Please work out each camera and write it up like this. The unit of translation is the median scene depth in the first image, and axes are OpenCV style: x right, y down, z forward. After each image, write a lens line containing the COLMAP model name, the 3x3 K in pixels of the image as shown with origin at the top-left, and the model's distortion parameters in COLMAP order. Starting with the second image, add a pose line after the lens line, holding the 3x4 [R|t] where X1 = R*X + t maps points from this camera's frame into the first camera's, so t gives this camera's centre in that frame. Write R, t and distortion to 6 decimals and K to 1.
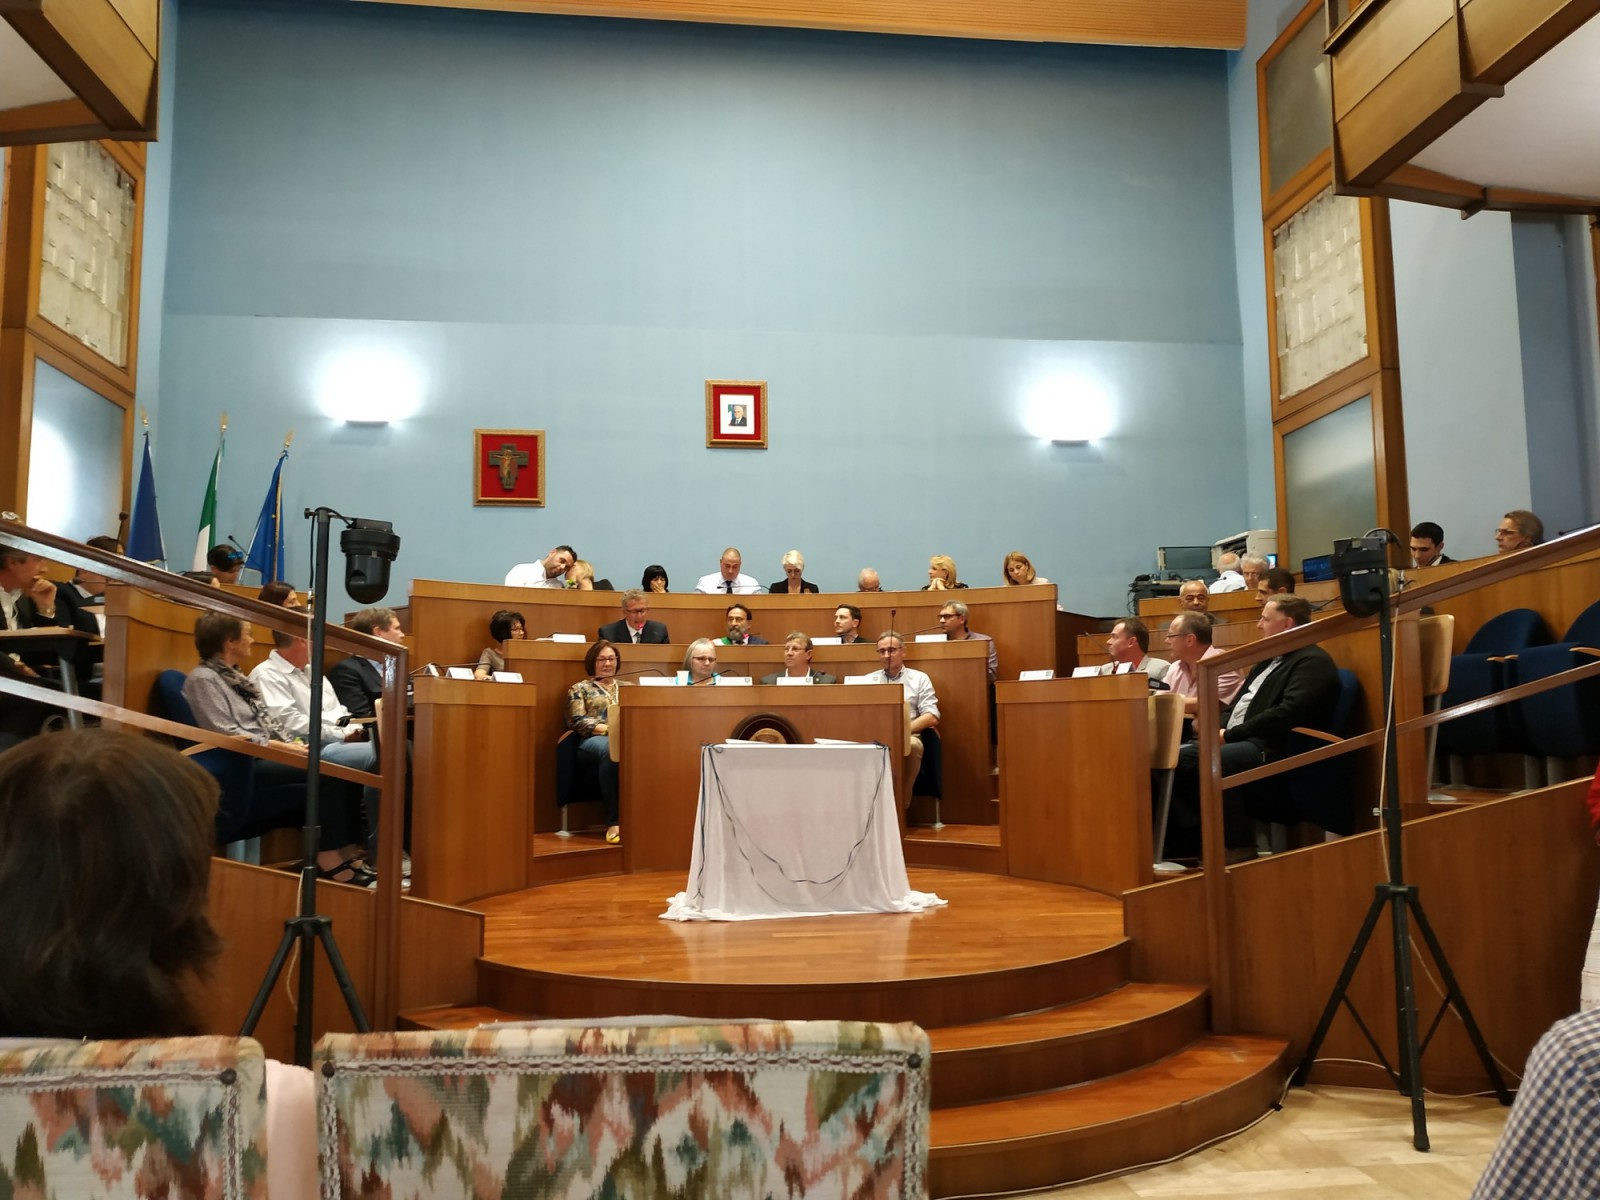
lens RADIAL K [[1159.9, 0, 800.0], [0, 1159.9, 600.0], [0, 0, 1]] dist [0.056687, -0.110920]
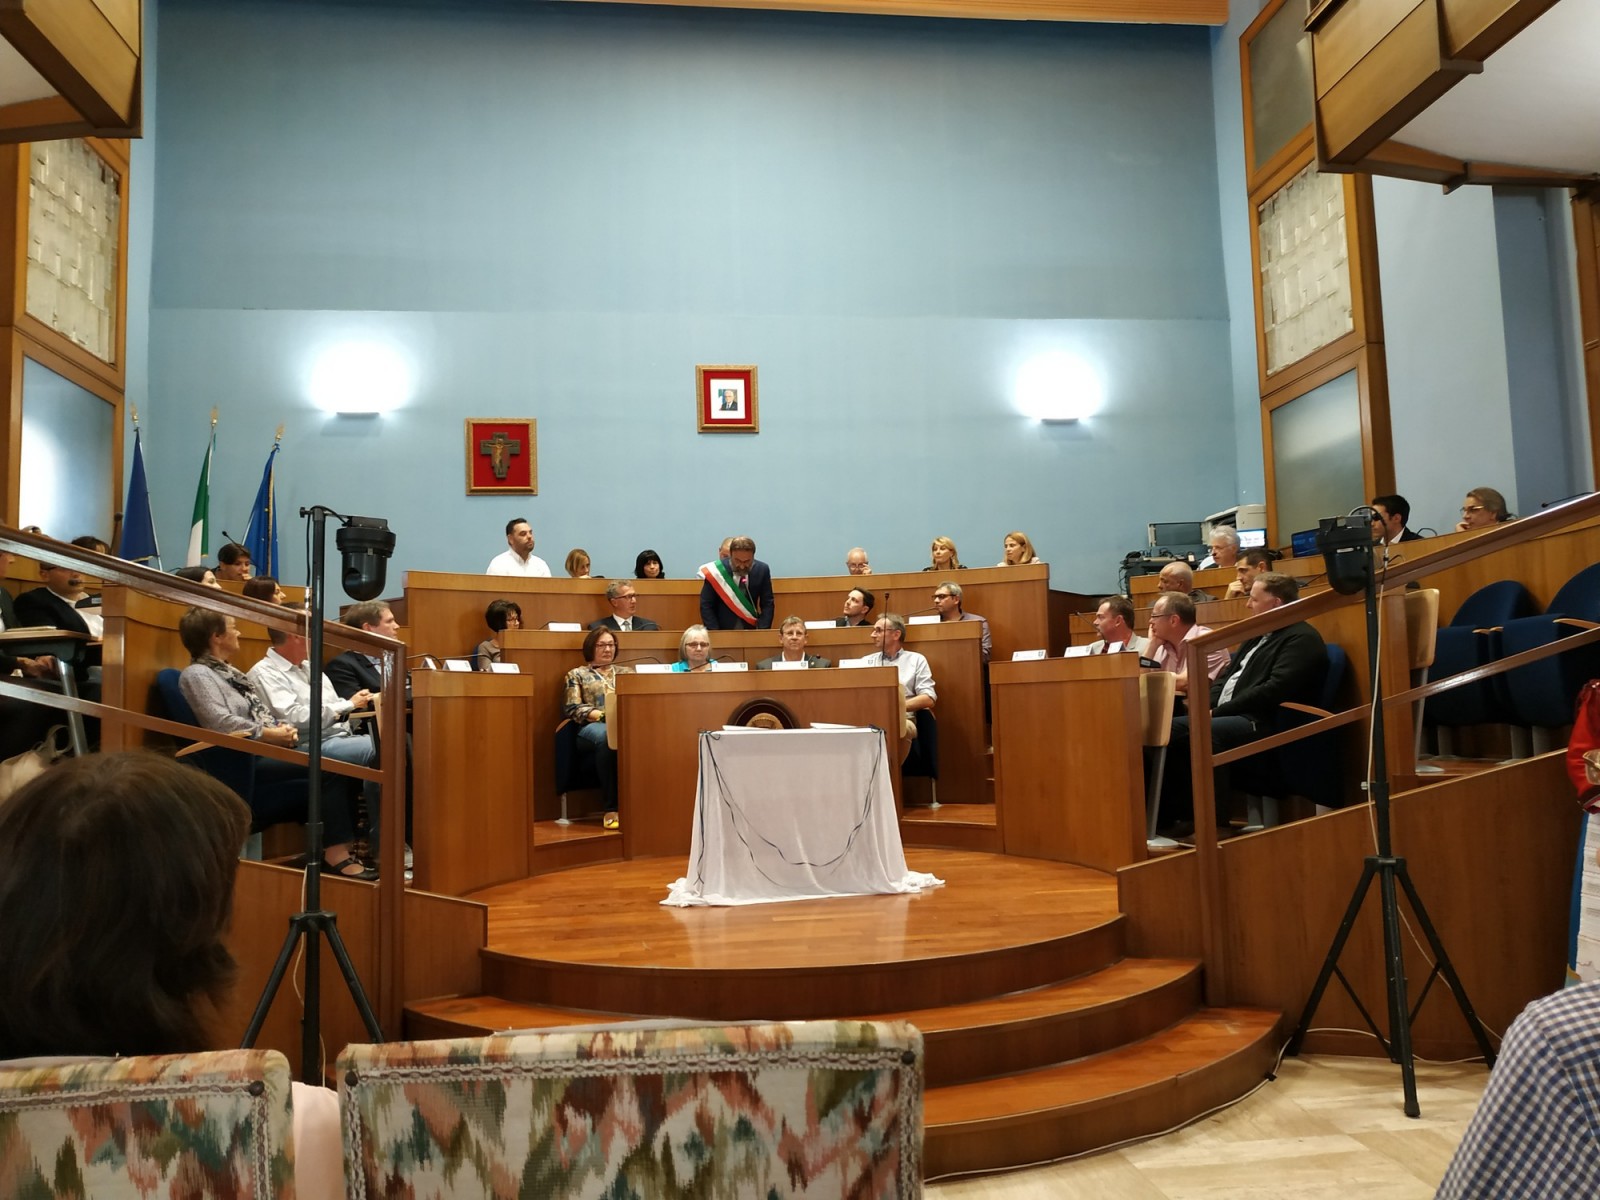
lens RADIAL K [[1158.6, 0, 804.4], [0, 1158.6, 594.1], [0, 0, 1]] dist [0.057544, -0.112650]
pose [[0.999784, -0.018917, 0.008564, 0.000269], [0.018808, 0.999744, 0.012587, -0.003320], [-0.008800, -0.012423, 0.999884, -0.004081]]
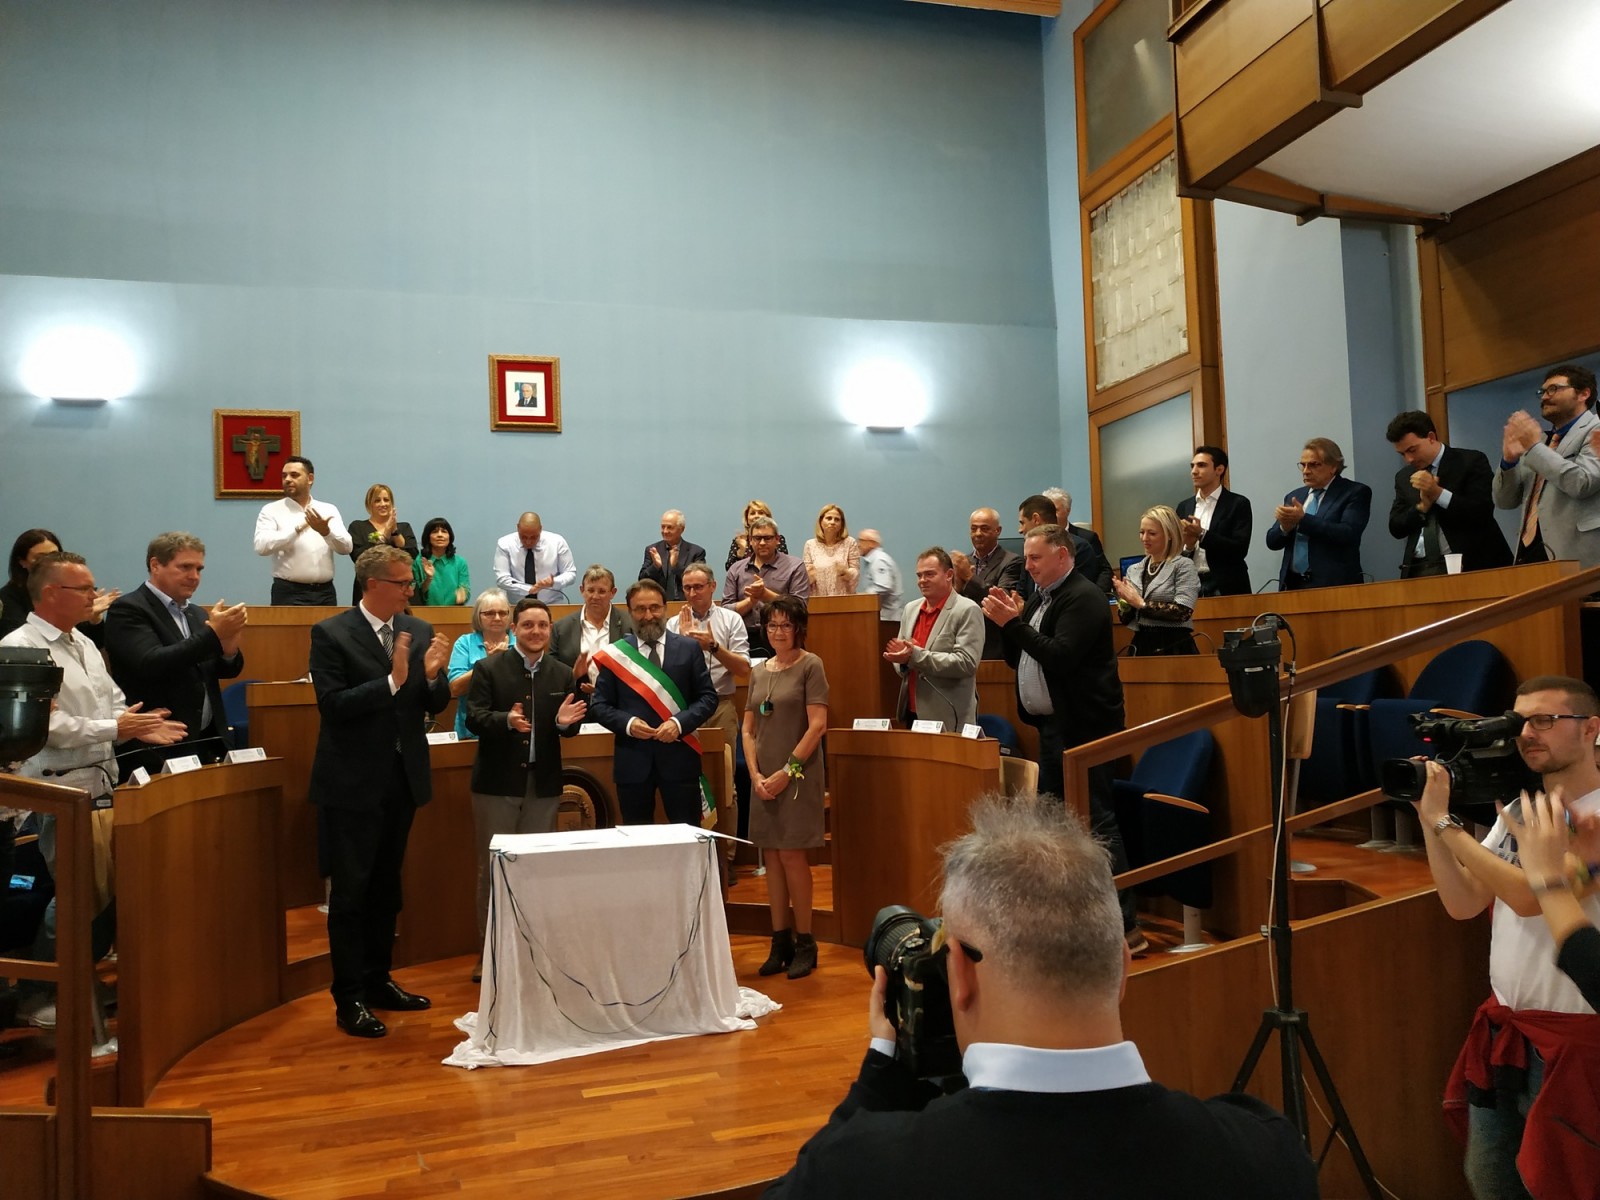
lens RADIAL K [[1168.0, 0, 791.4], [0, 1168.0, 604.0], [0, 0, 1]] dist [0.007458, -0.033015]
pose [[0.985986, -0.014626, 0.166187, -0.004910], [0.005845, 0.998567, 0.053203, -0.051803], [-0.166727, -0.051486, 0.984658, 0.082880]]
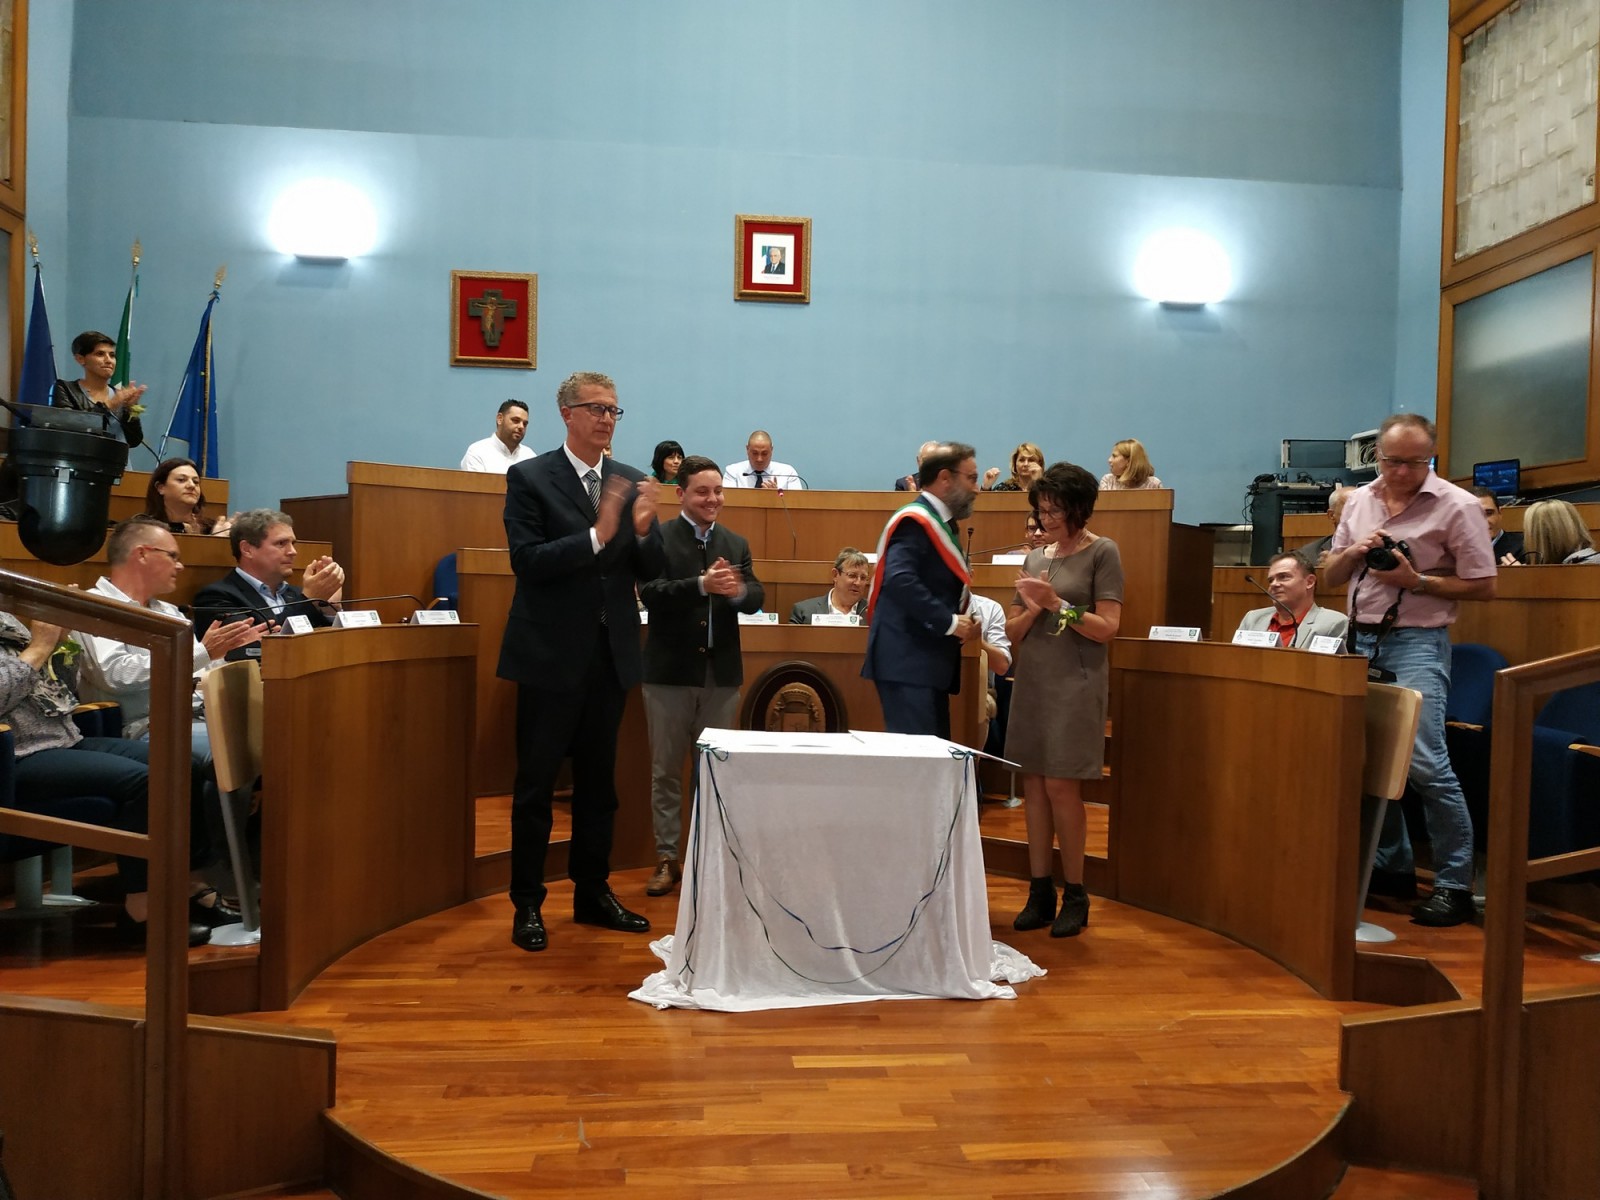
lens RADIAL K [[1173.3, 0, 801.3], [0, 1173.3, 605.3], [0, 0, 1]] dist [-0.001212, -0.012124]
pose [[0.999058, 0.033316, -0.027815, -0.004546], [-0.029763, 0.992374, 0.119615, -0.021527], [0.031588, -0.118674, 0.992431, 0.185556]]
